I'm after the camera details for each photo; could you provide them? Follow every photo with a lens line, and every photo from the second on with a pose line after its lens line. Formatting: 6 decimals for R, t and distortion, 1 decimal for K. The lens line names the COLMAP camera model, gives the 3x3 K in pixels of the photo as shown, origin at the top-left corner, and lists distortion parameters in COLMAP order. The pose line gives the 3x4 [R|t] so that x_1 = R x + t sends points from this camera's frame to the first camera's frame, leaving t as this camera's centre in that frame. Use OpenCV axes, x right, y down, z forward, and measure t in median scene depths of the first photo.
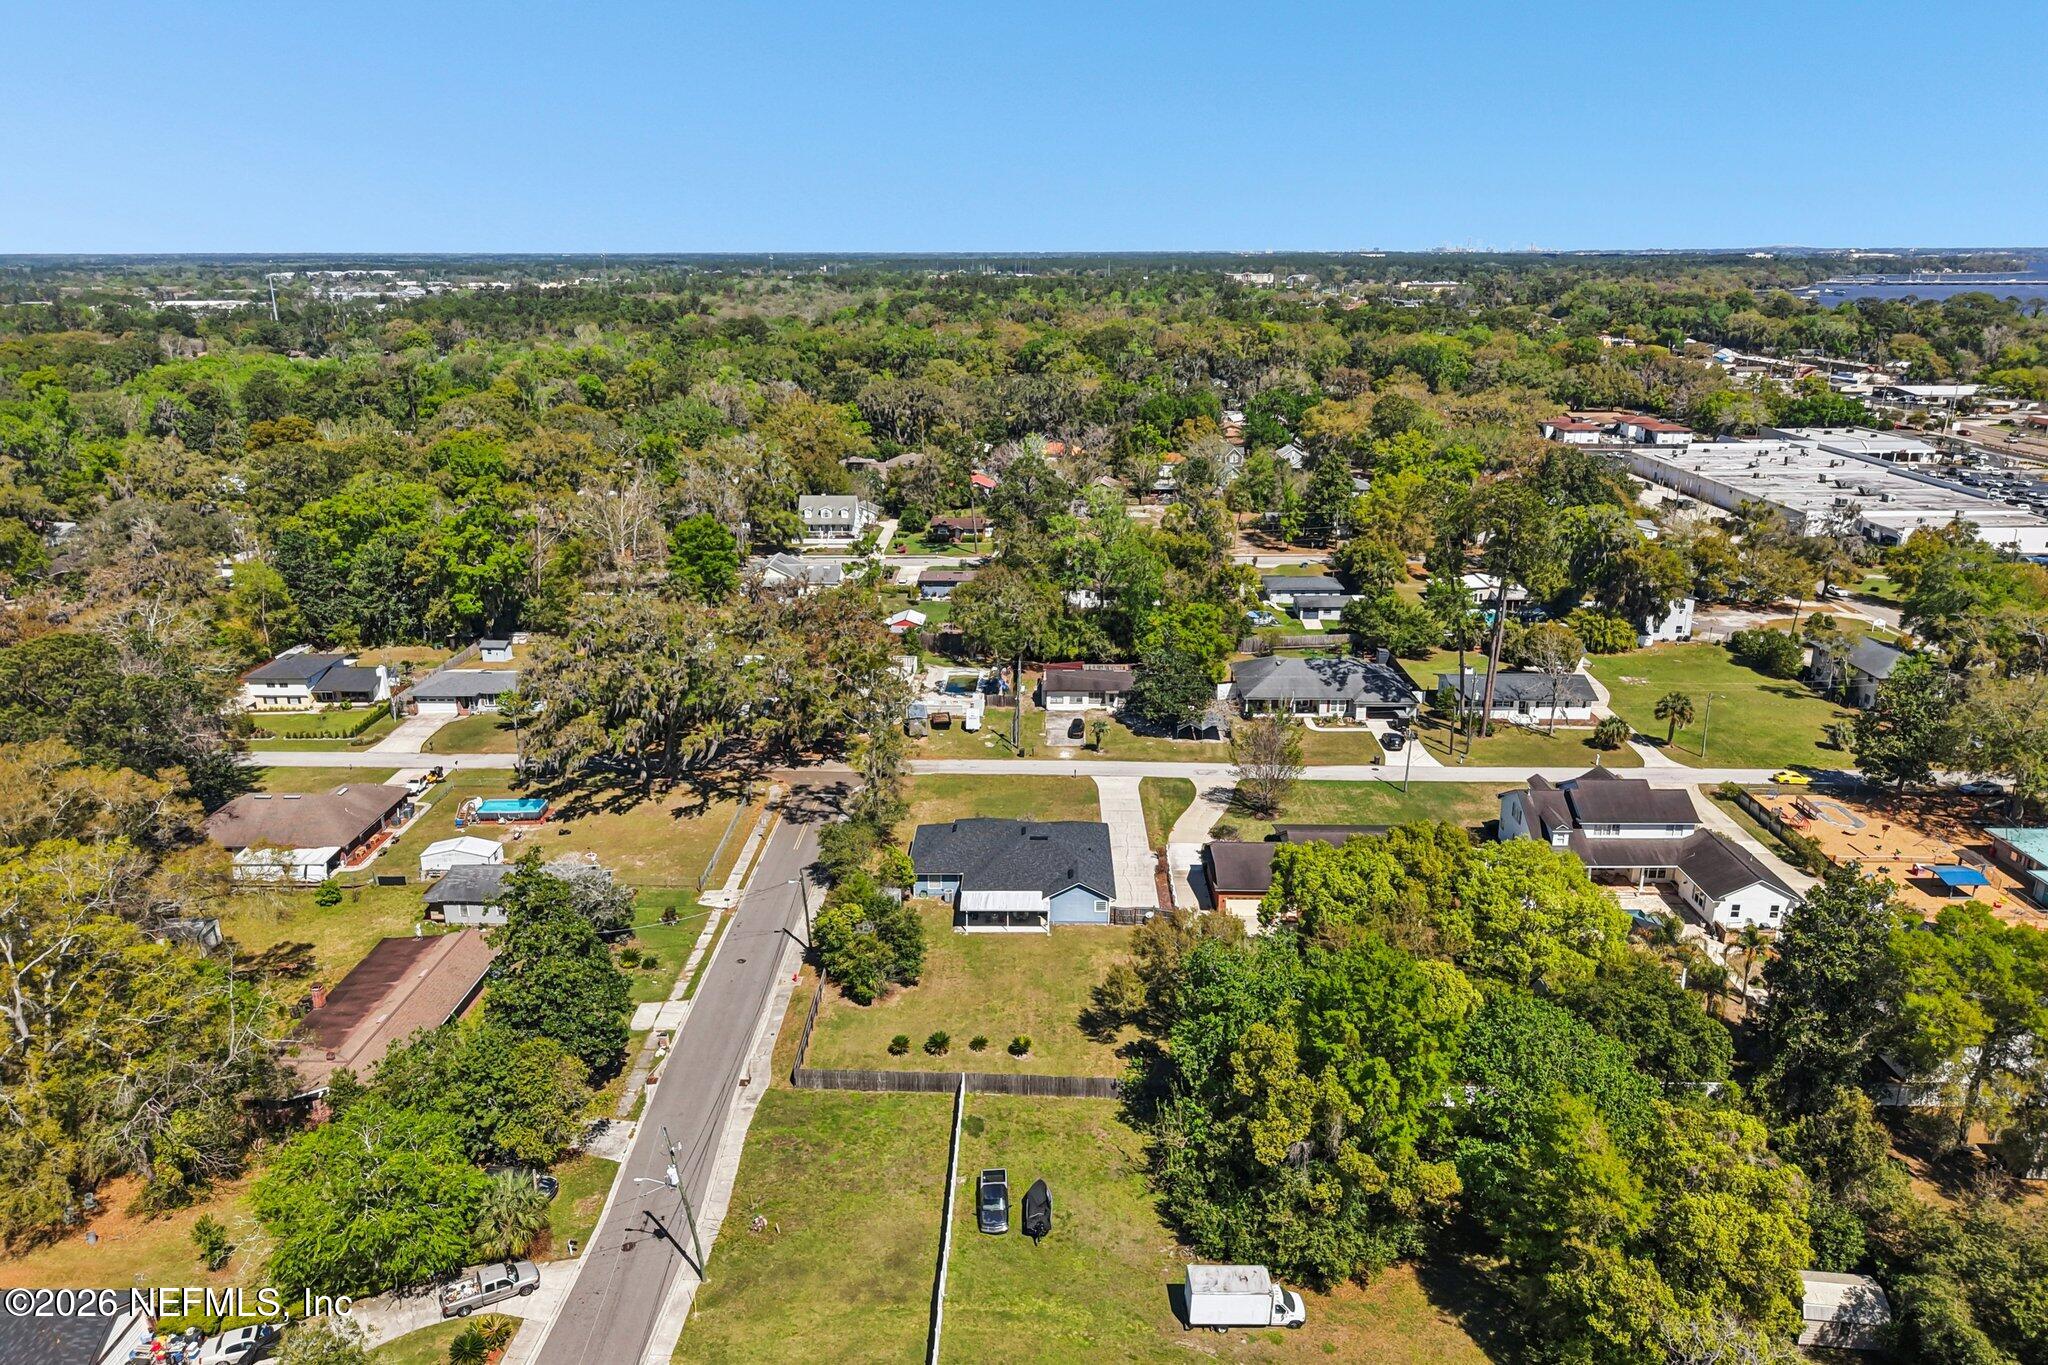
lens RADIAL K [[1395.7, 0, 1024.0], [0, 1395.7, 682.5], [0, 0, 1]] dist [0.052358, -0.077880]
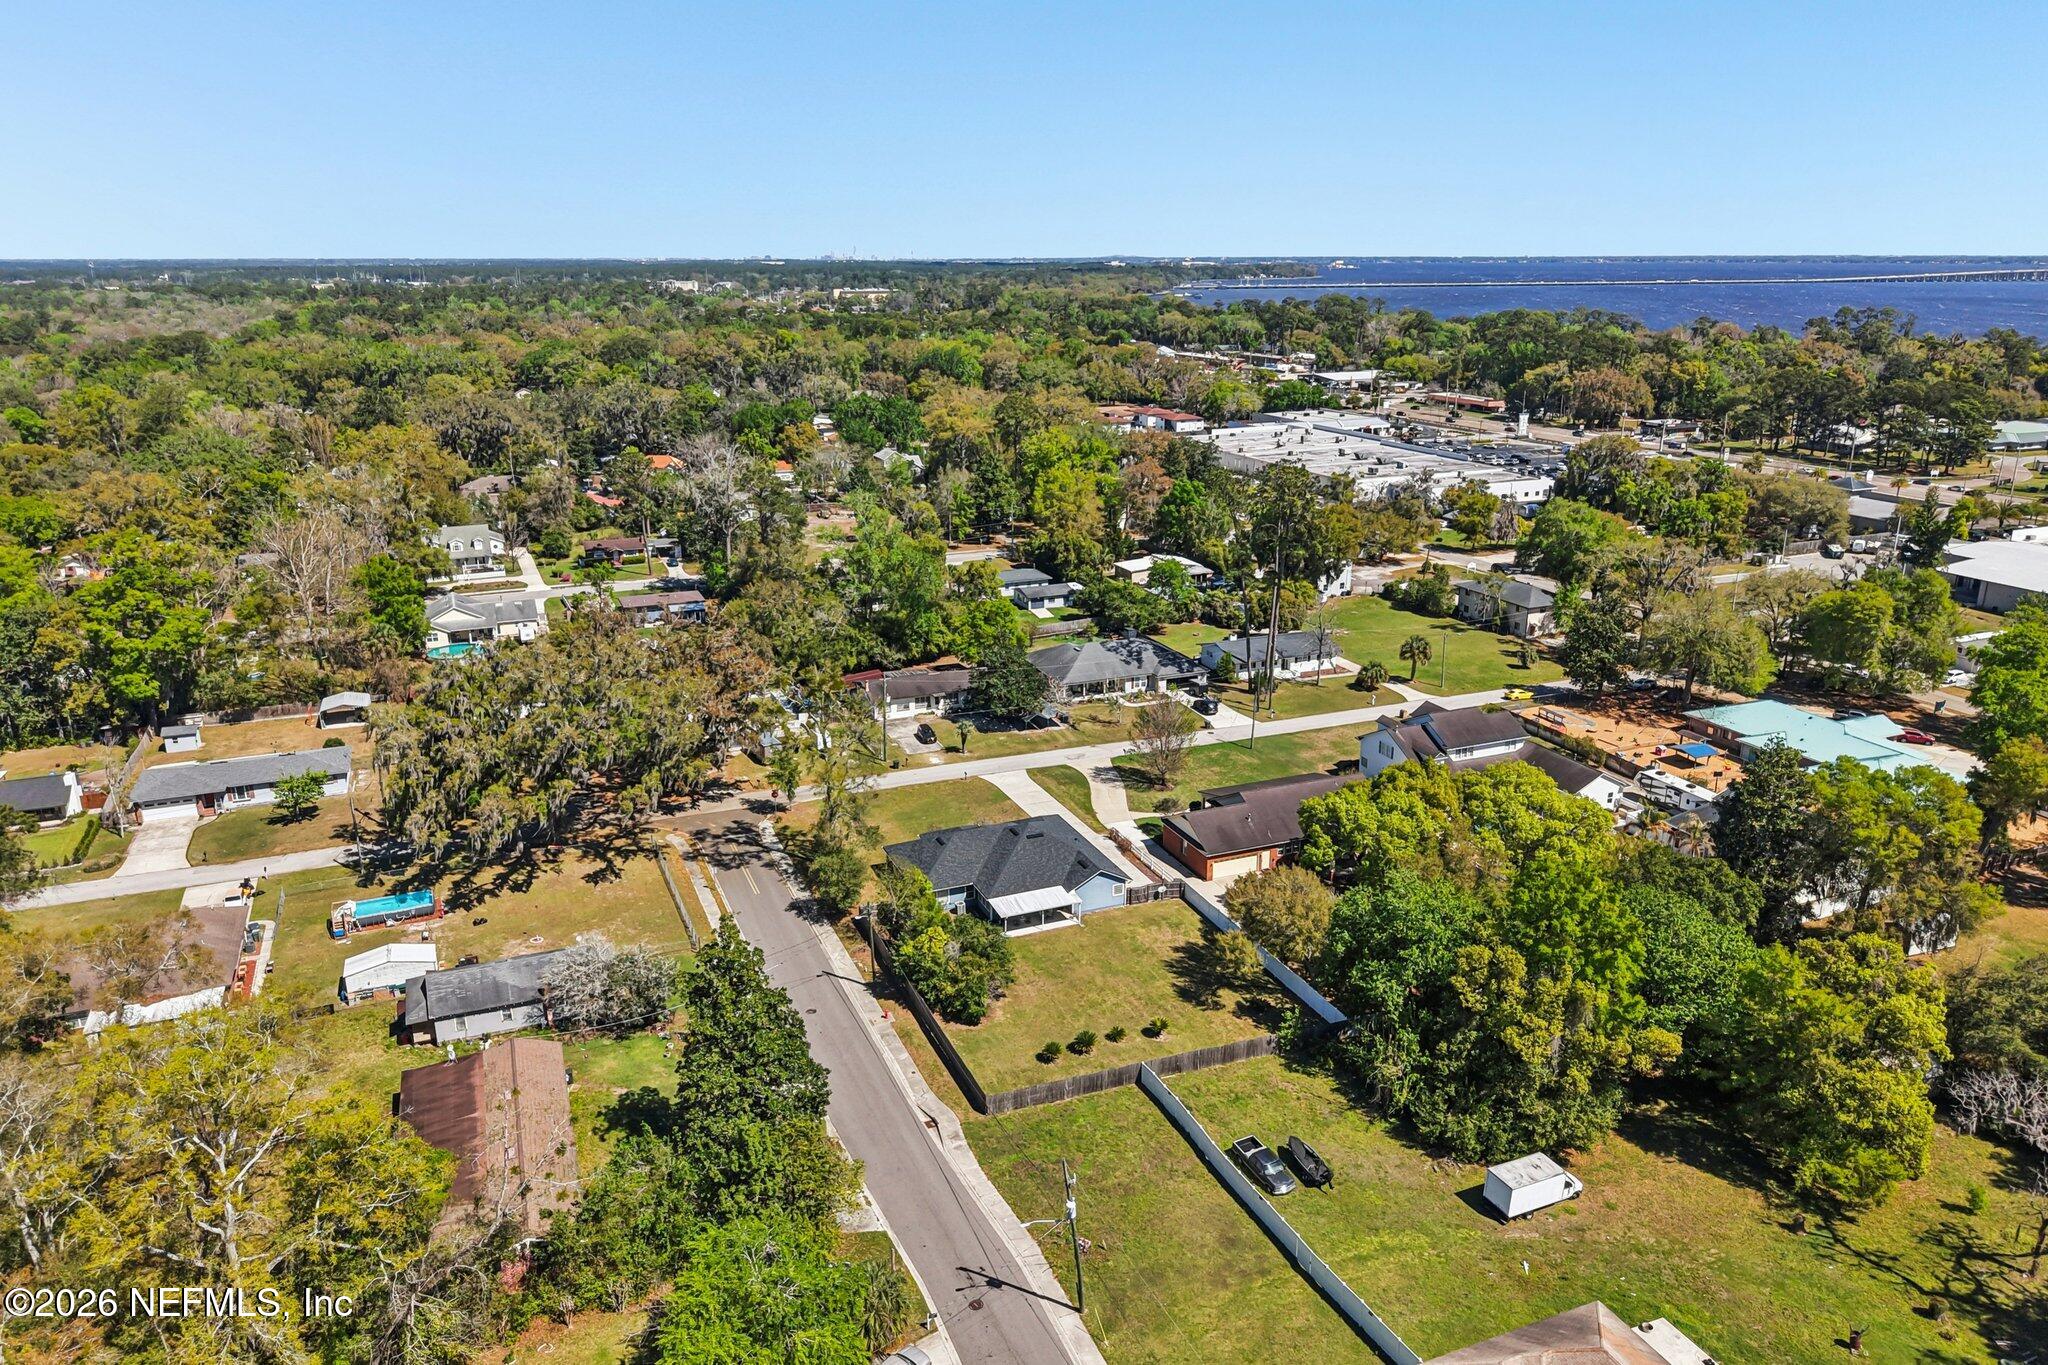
lens RADIAL K [[1395.7, 0, 1024.0], [0, 1395.7, 682.5], [0, 0, 1]] dist [0.052358, -0.077880]
pose [[0.914841, -0.116628, 0.386606, -0.285177], [0.118440, 0.992775, 0.019223, -0.014776], [-0.386055, 0.028203, 0.922045, 0.050593]]
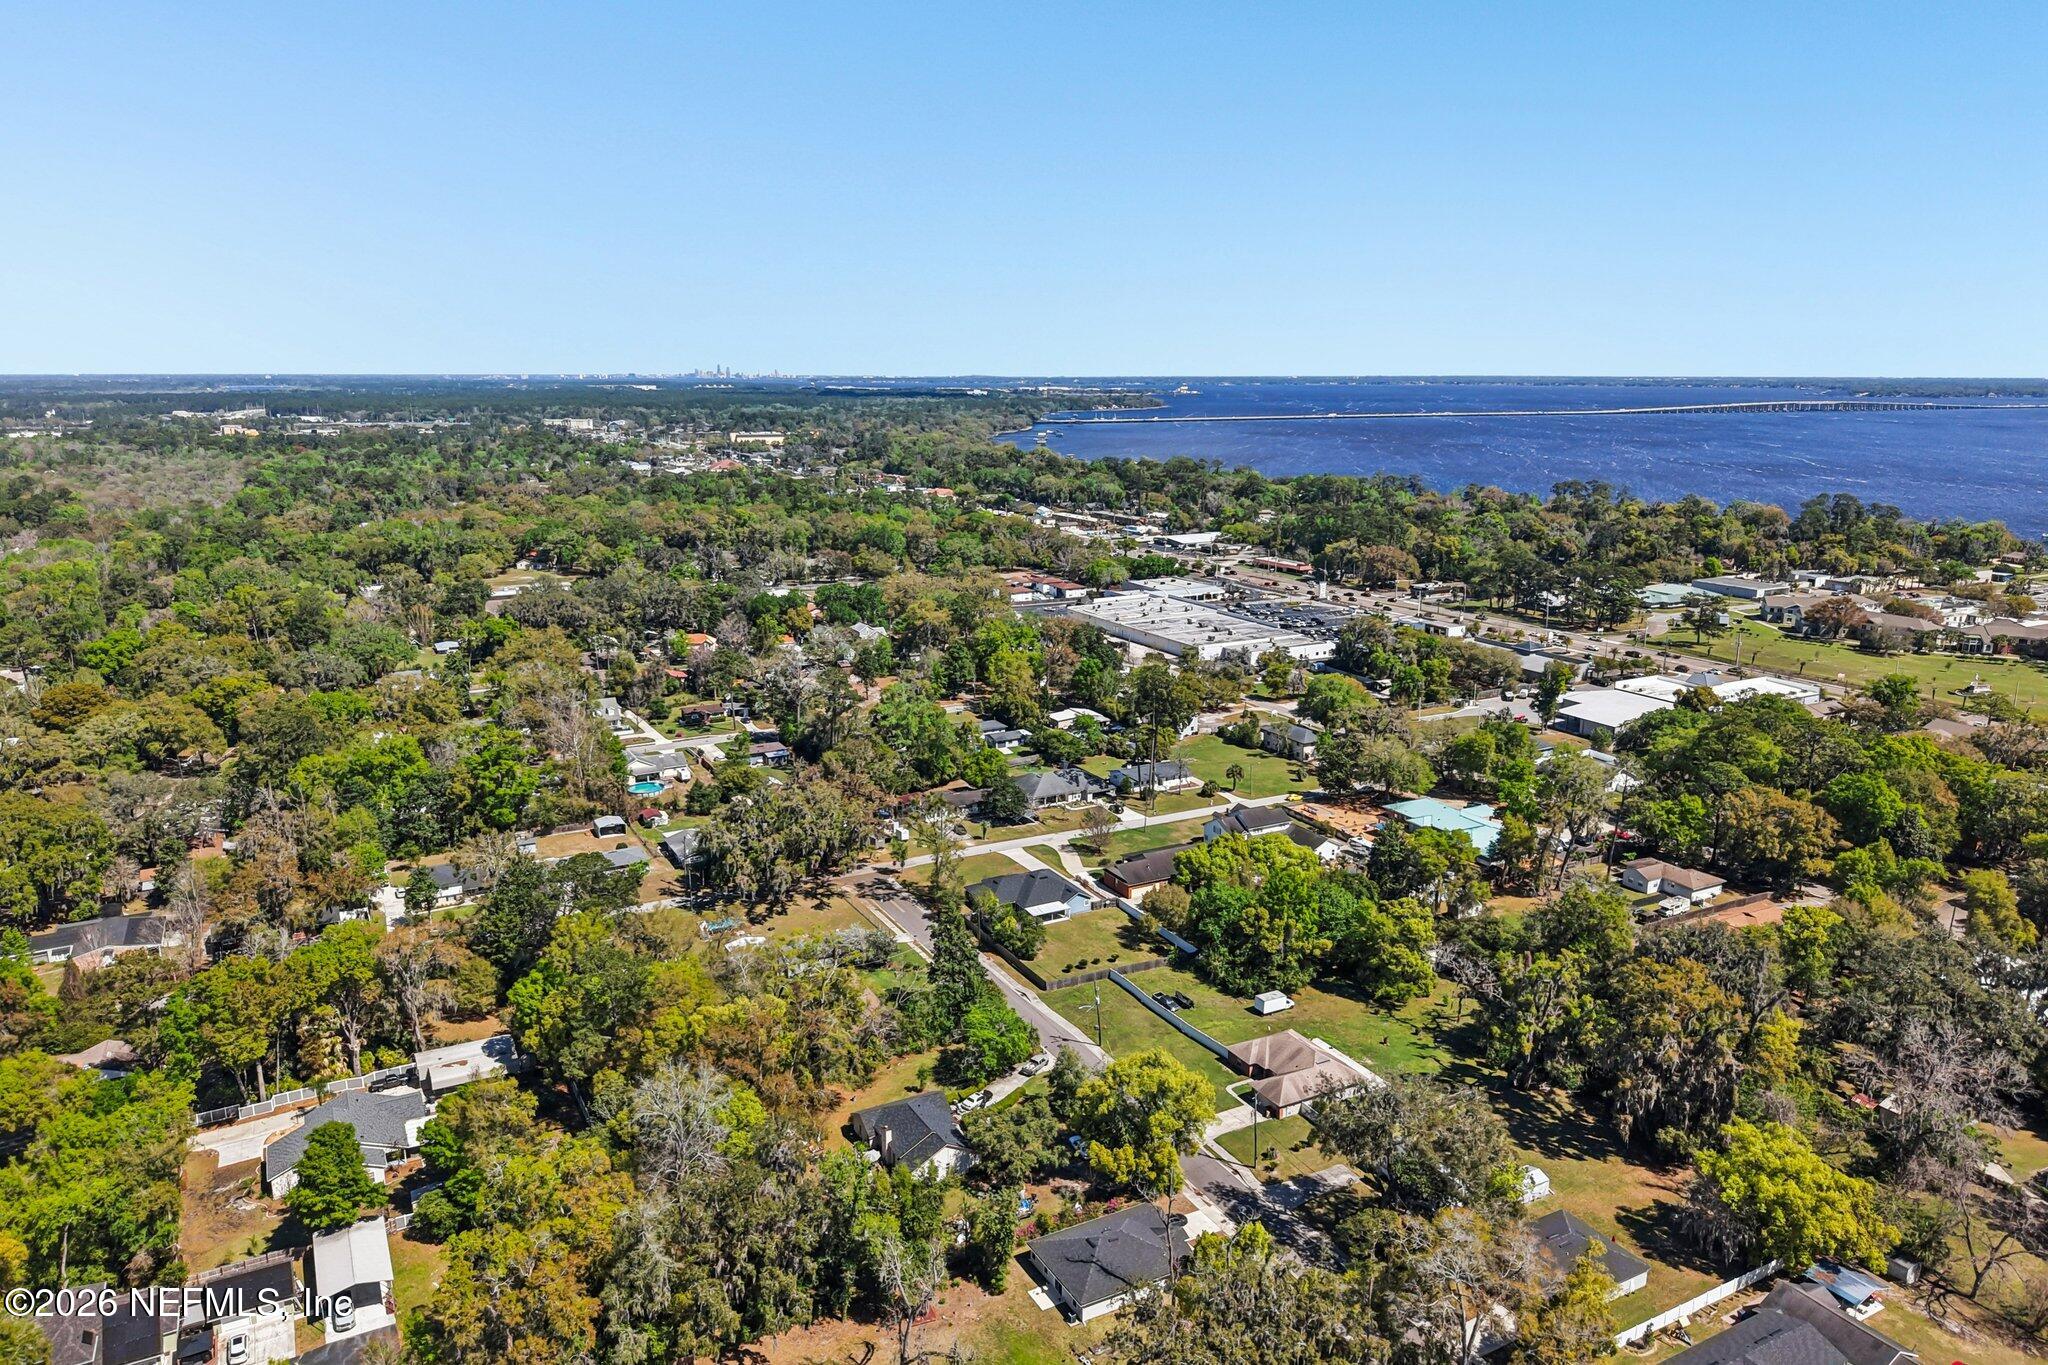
lens RADIAL K [[1401.4, 0, 1023.1], [0, 1401.4, 584.3], [0, 0, 1]] dist [0.090535, -0.169118]
pose [[0.870146, -0.070814, 0.487679, -0.743544], [0.141953, 0.983693, -0.110443, -0.064415], [-0.471905, 0.165329, 0.866009, -0.622376]]
